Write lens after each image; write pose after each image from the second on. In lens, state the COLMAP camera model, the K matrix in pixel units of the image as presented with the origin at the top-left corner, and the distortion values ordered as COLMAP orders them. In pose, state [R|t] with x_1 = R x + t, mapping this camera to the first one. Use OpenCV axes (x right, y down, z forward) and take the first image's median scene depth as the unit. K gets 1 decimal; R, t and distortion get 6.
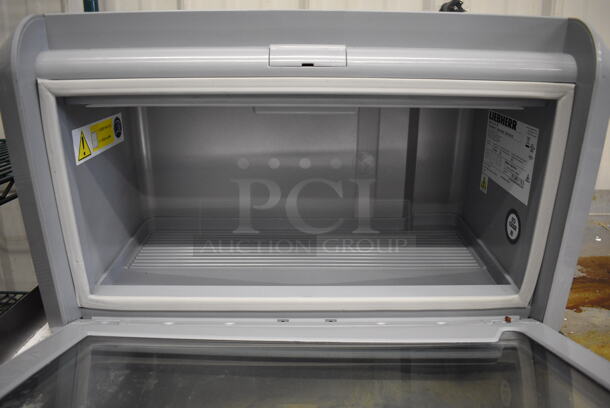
lens RADIAL K [[480.2, 0, 305.4], [0, 480.2, 204.0], [0, 0, 1]] dist [-0.098662, 0.022010]
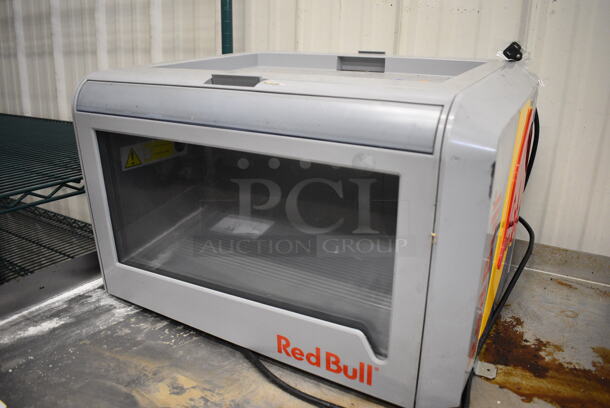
lens RADIAL K [[480.2, 0, 304.9], [0, 480.2, 205.1], [0, 0, 1]] dist [-0.098662, 0.022010]
pose [[0.862853, 0.172655, -0.475053, 0.543454], [-0.169523, 0.984266, 0.049816, -0.110262], [0.476180, 0.037548, 0.878546, -0.018746]]
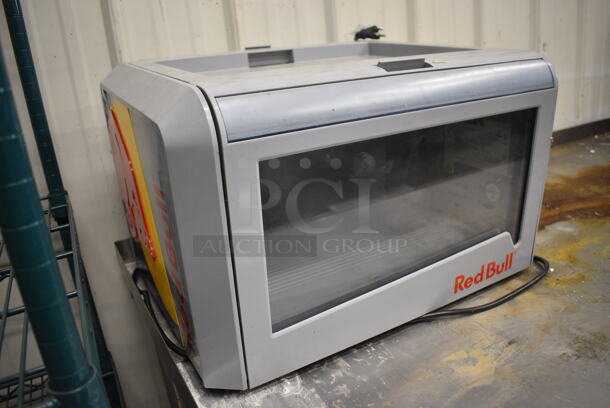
lens RADIAL K [[480.2, 0, 304.3], [0, 480.2, 202.2], [0, 0, 1]] dist [-0.098662, 0.022010]
pose [[0.871244, -0.223899, 0.436811, -0.588185], [0.223910, 0.973209, 0.052242, -0.105178], [-0.436806, 0.052291, 0.898035, -0.039702]]
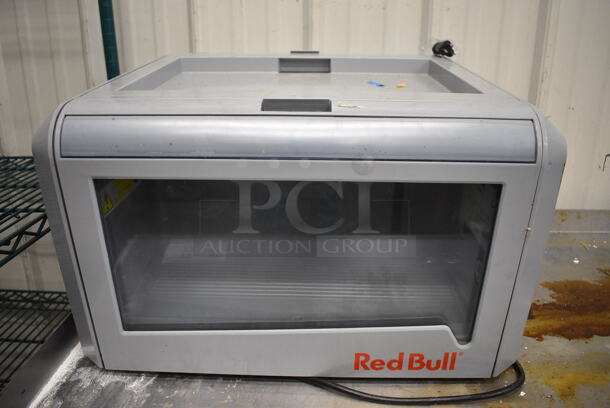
lens RADIAL K [[480.2, 0, 303.4], [0, 480.2, 204.4], [0, 0, 1]] dist [-0.098662, 0.022010]
pose [[0.999298, 0.012261, -0.035401, 0.044919], [-0.010267, 0.998380, 0.055965, -0.146156], [0.036030, -0.055562, 0.997805, -0.128055]]
